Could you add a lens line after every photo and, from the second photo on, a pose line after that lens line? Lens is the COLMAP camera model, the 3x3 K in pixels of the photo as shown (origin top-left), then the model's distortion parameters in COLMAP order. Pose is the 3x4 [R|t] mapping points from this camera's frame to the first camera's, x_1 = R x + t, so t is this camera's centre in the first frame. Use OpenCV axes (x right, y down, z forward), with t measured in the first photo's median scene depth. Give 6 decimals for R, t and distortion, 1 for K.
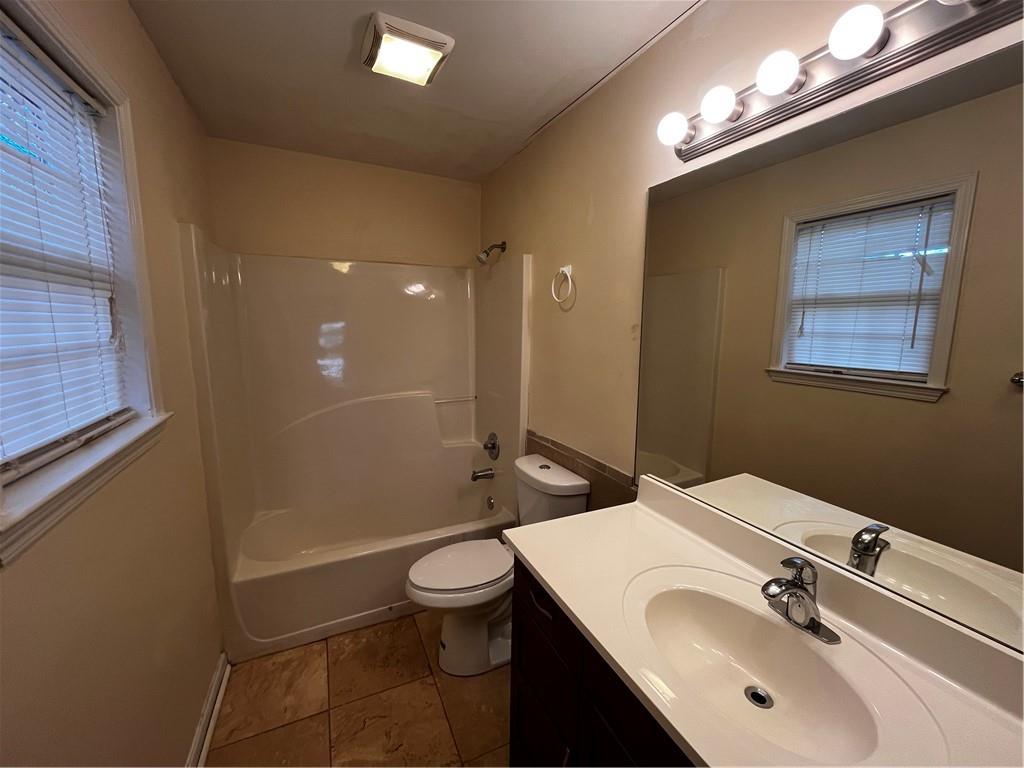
lens RADIAL K [[413.6, 0, 512.0], [0, 413.6, 384.0], [0, 0, 1]] dist [0.000098, 0.000131]
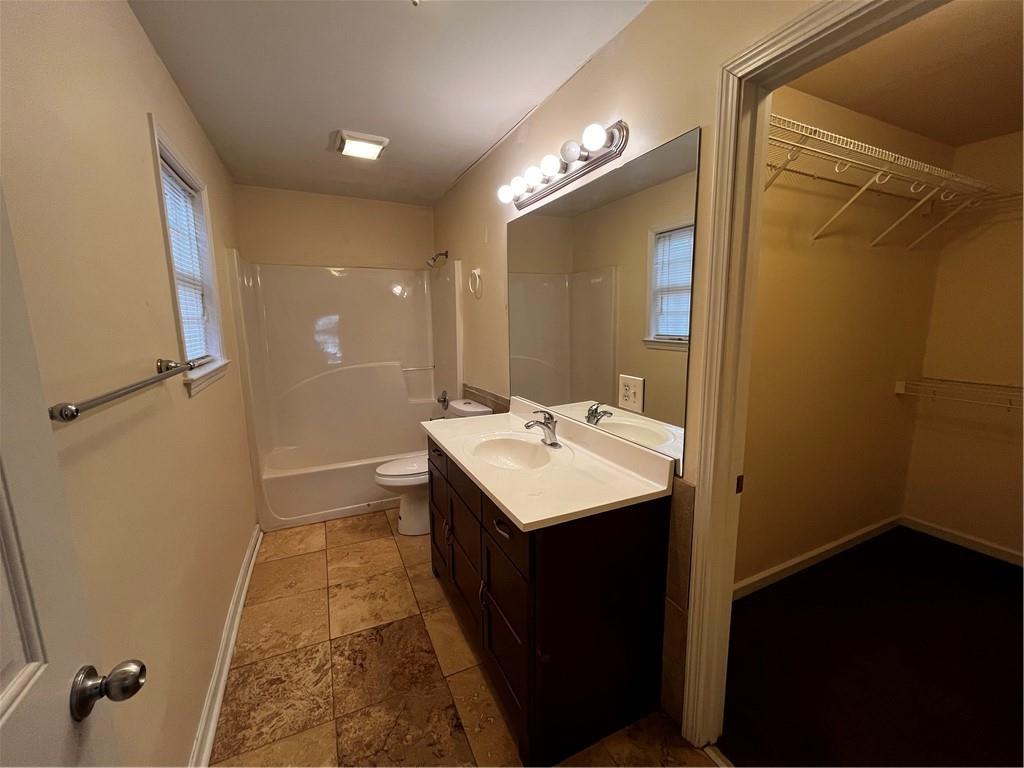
lens RADIAL K [[411.2, 0, 512.0], [0, 411.2, 384.0], [0, 0, 1]] dist [-0.000919, 0.000023]
pose [[0.999798, -0.020066, -0.000593, 0.260137], [0.020071, 0.999749, 0.009988, 0.126904], [0.000392, -0.009998, 0.999950, -0.524572]]
